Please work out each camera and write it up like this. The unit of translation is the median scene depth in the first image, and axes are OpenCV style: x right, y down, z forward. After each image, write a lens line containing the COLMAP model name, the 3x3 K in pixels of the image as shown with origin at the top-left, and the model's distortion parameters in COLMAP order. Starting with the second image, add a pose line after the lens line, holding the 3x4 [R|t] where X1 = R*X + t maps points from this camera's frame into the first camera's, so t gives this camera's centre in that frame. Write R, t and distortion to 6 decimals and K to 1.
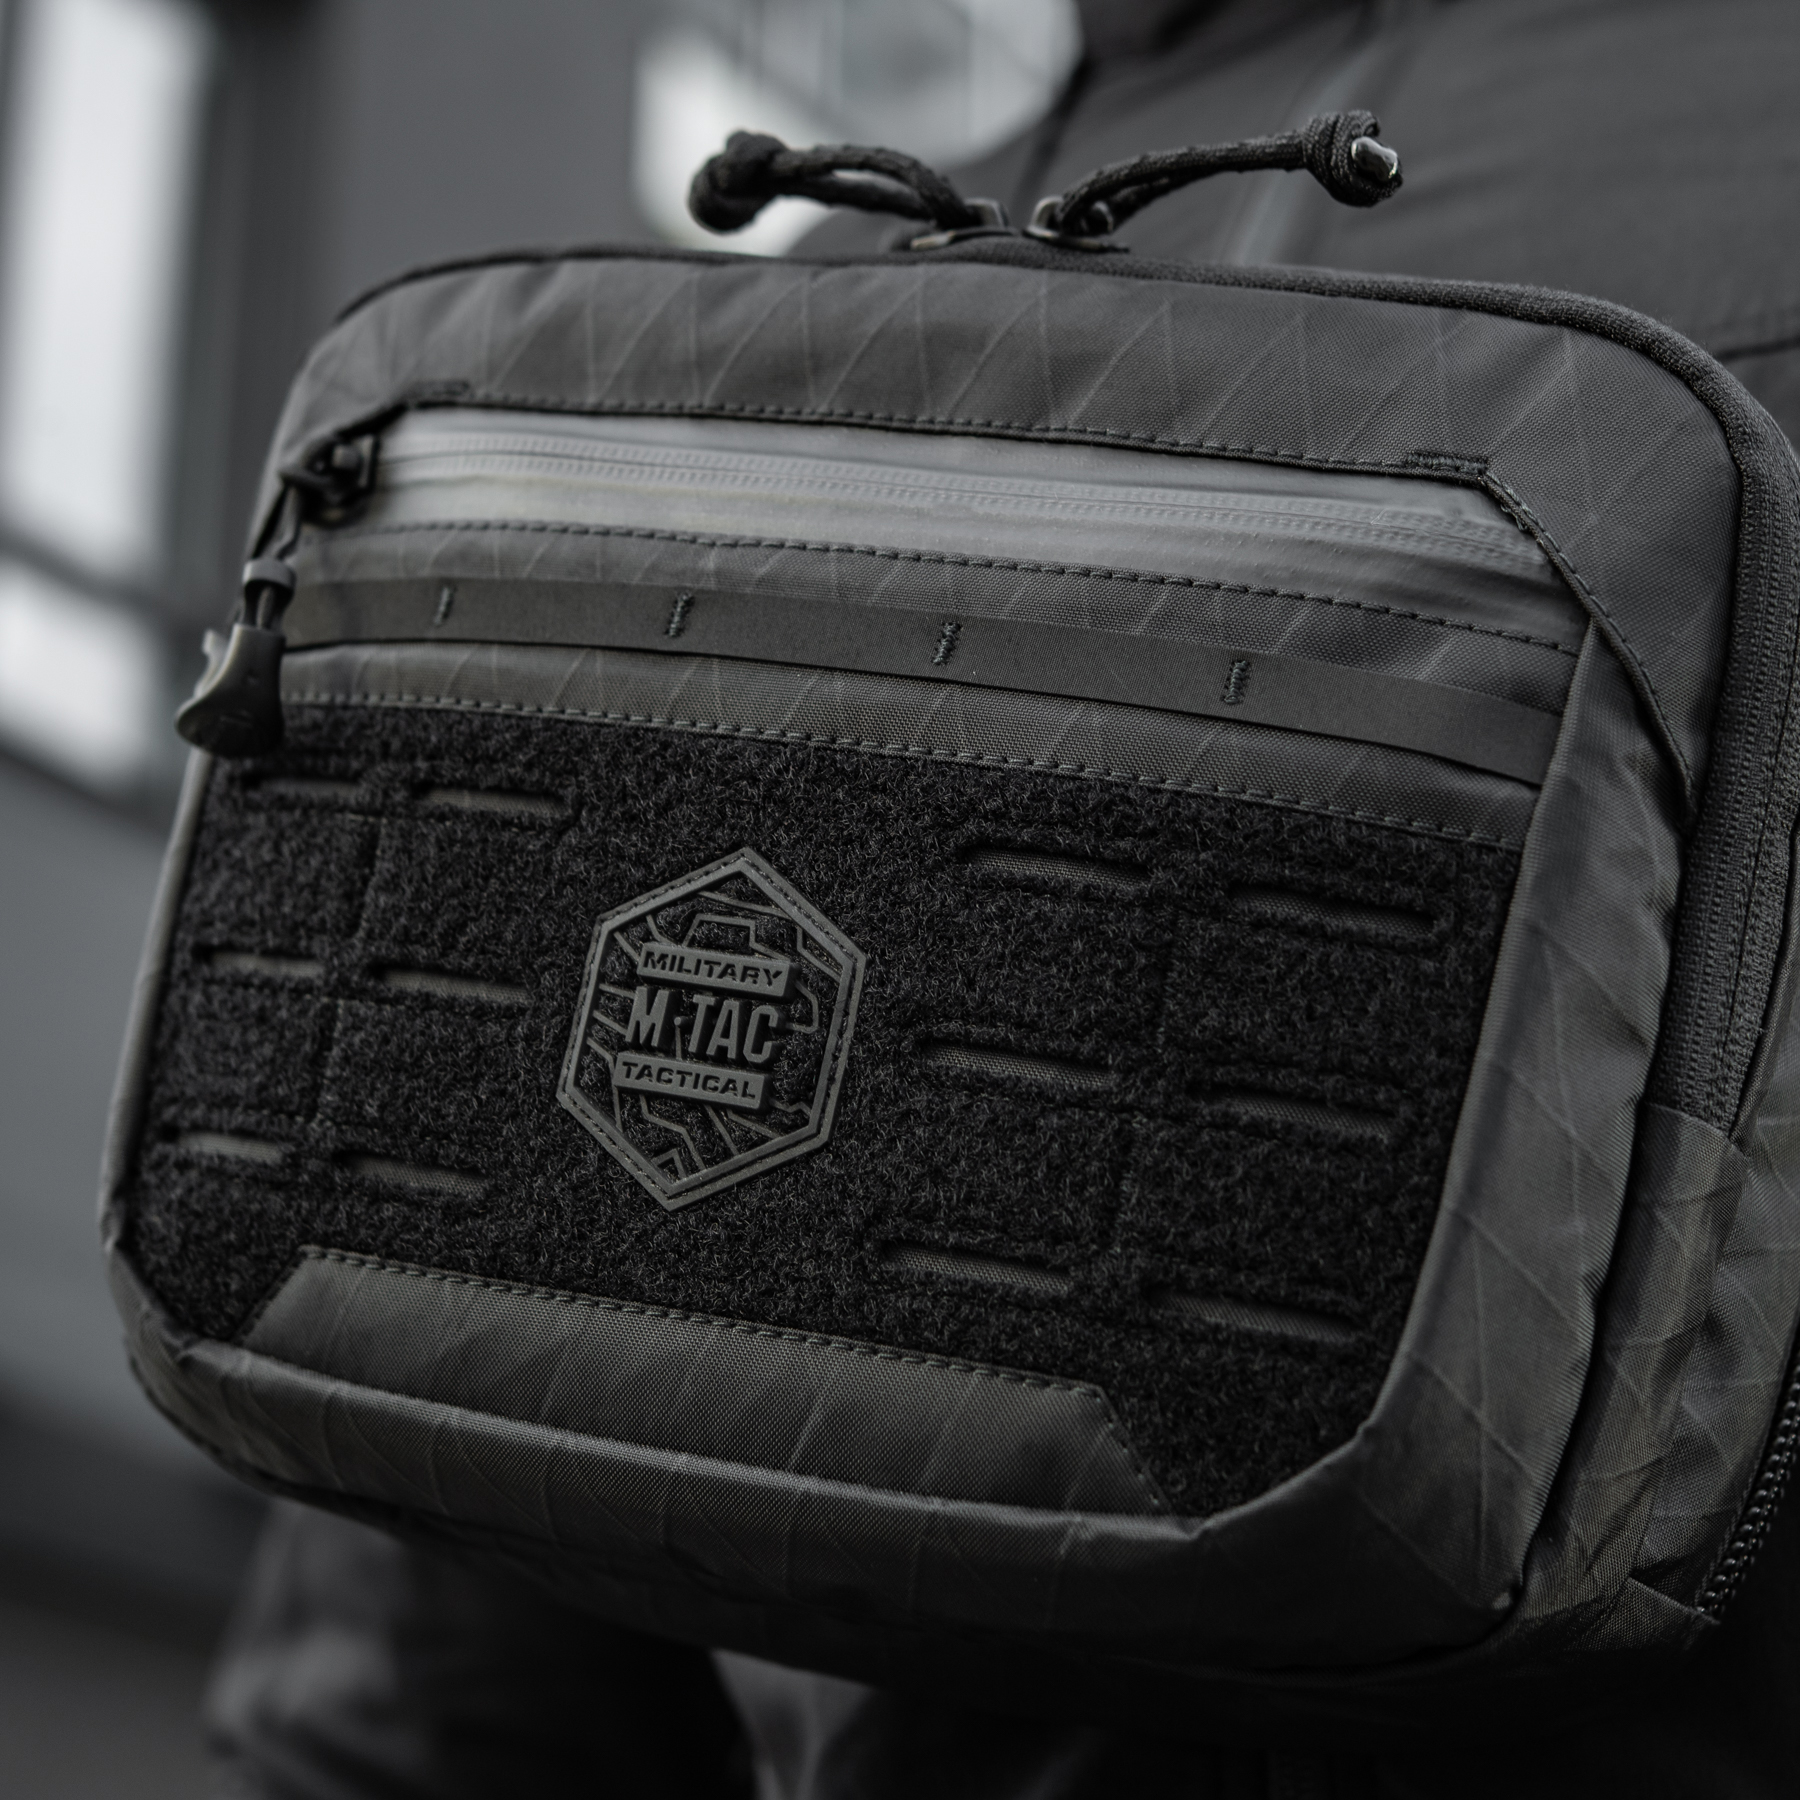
lens RADIAL K [[4748.3, 0, 899.8], [0, 4748.3, 884.5], [0, 0, 1]] dist [0.047363, 0.000000]
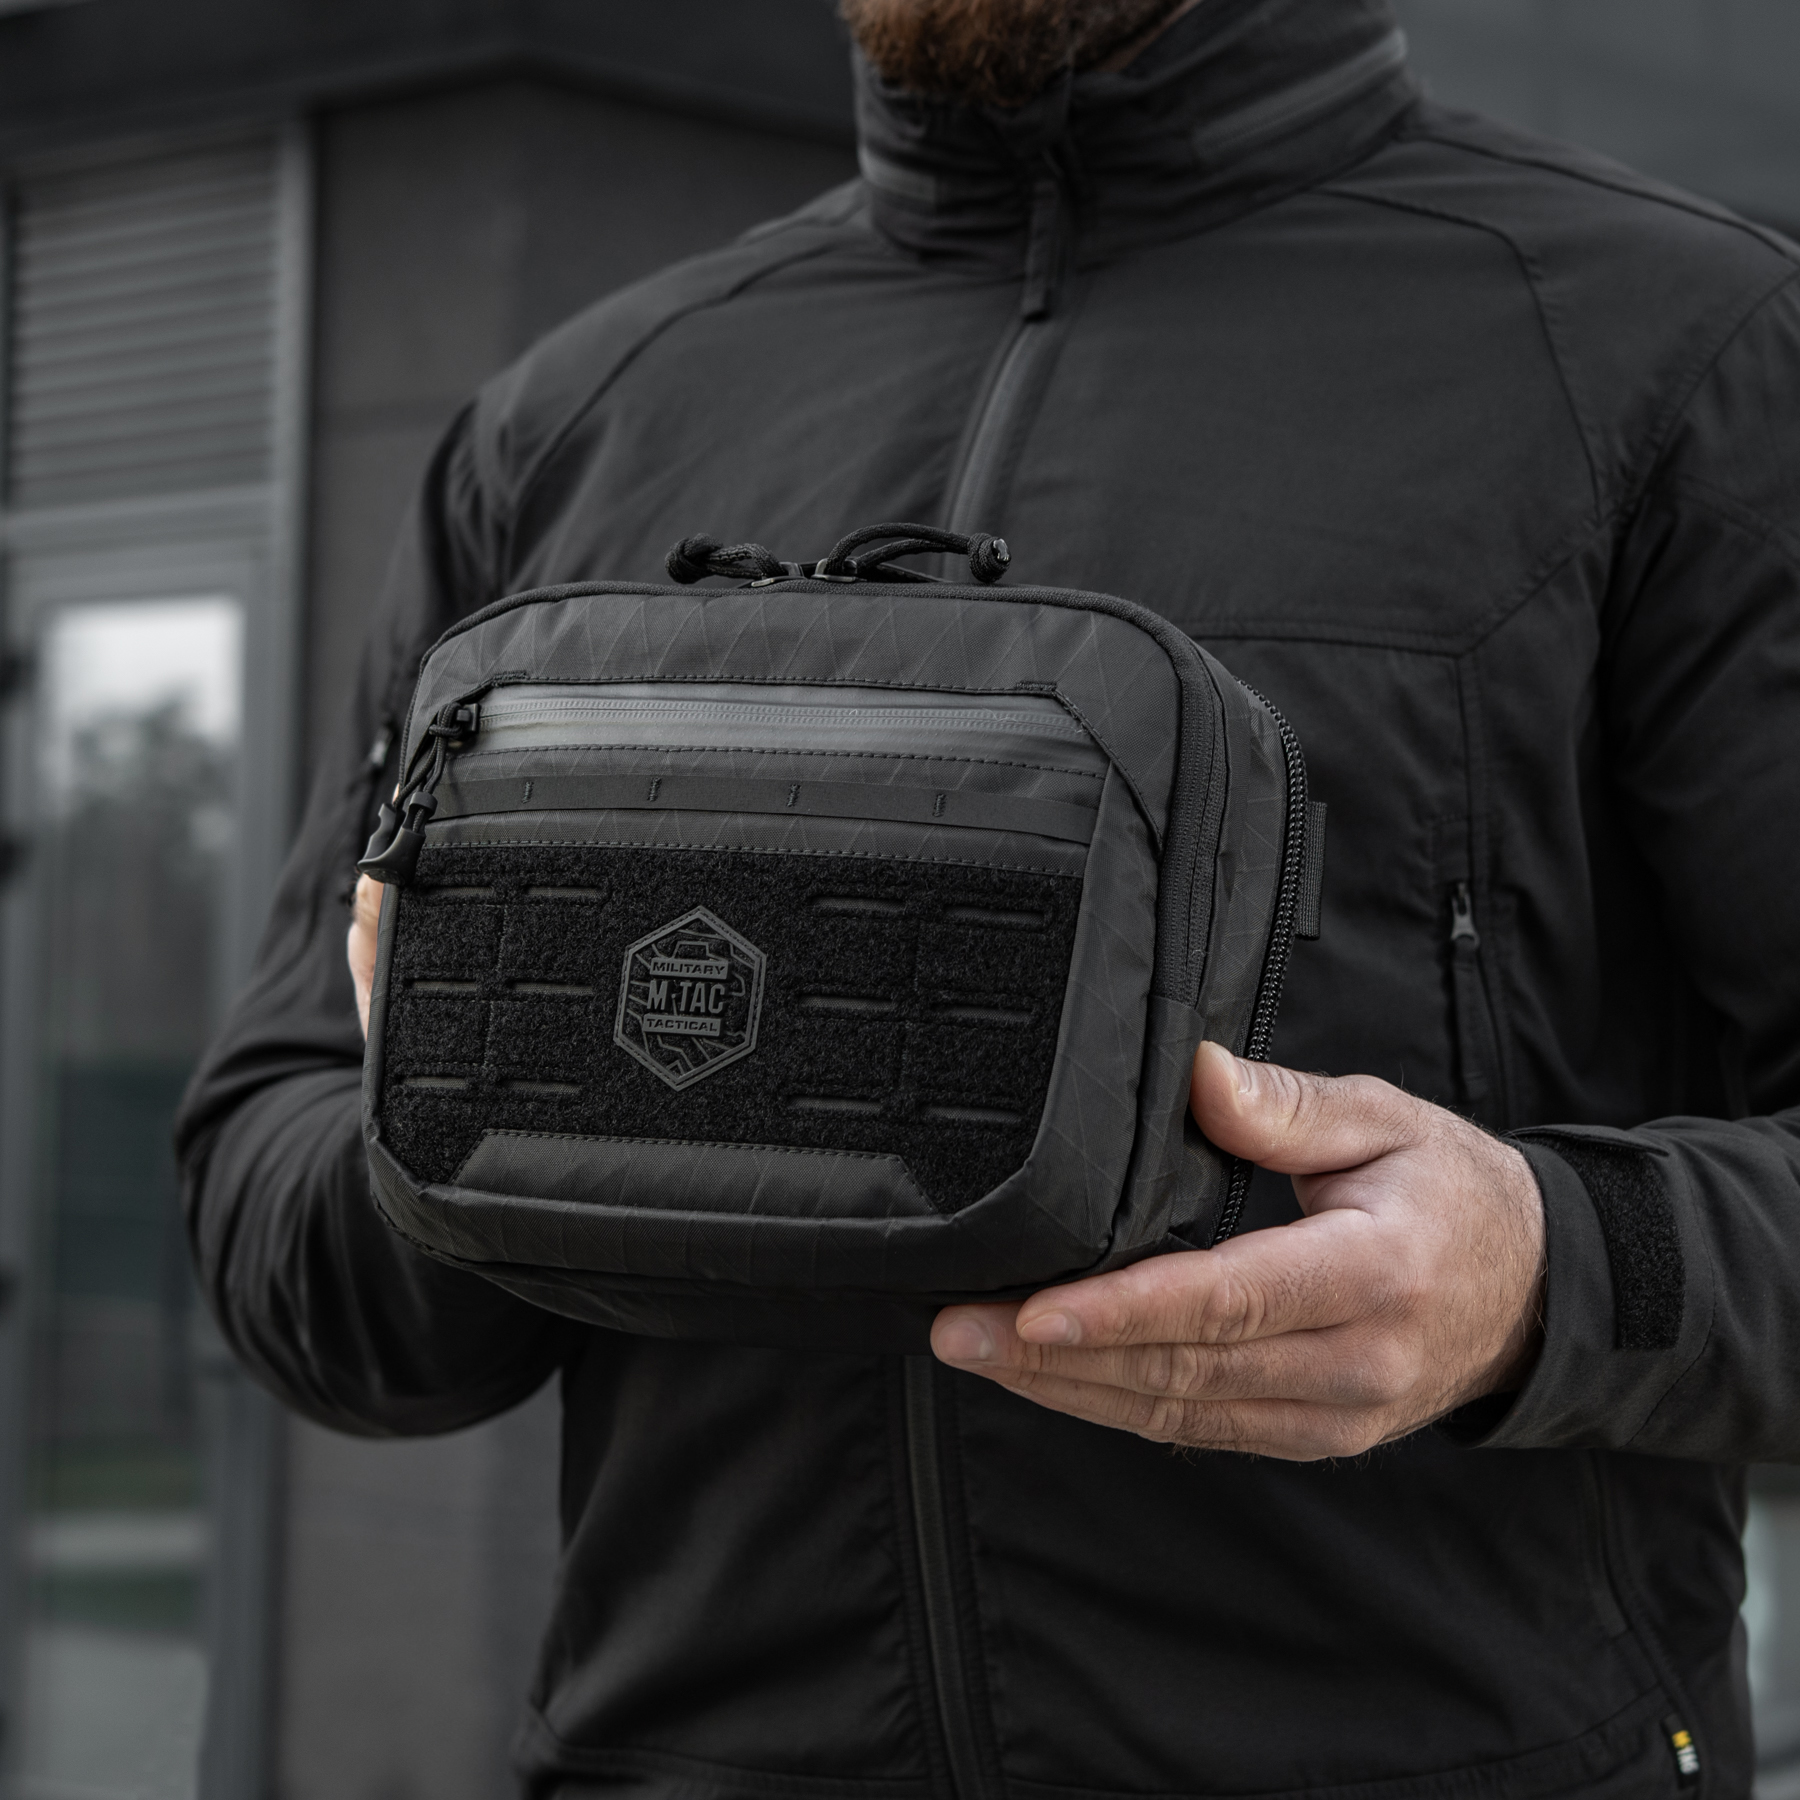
lens RADIAL K [[5555.7, 0, 895.8], [0, 5555.7, 893.6], [0, 0, 1]] dist [-0.024499, 0.000000]
pose [[0.995924, -0.079582, 0.042447, -0.049640], [0.079650, 0.996823, 0.000090, -0.006694], [-0.042319, 0.003292, 0.999099, -1.326919]]
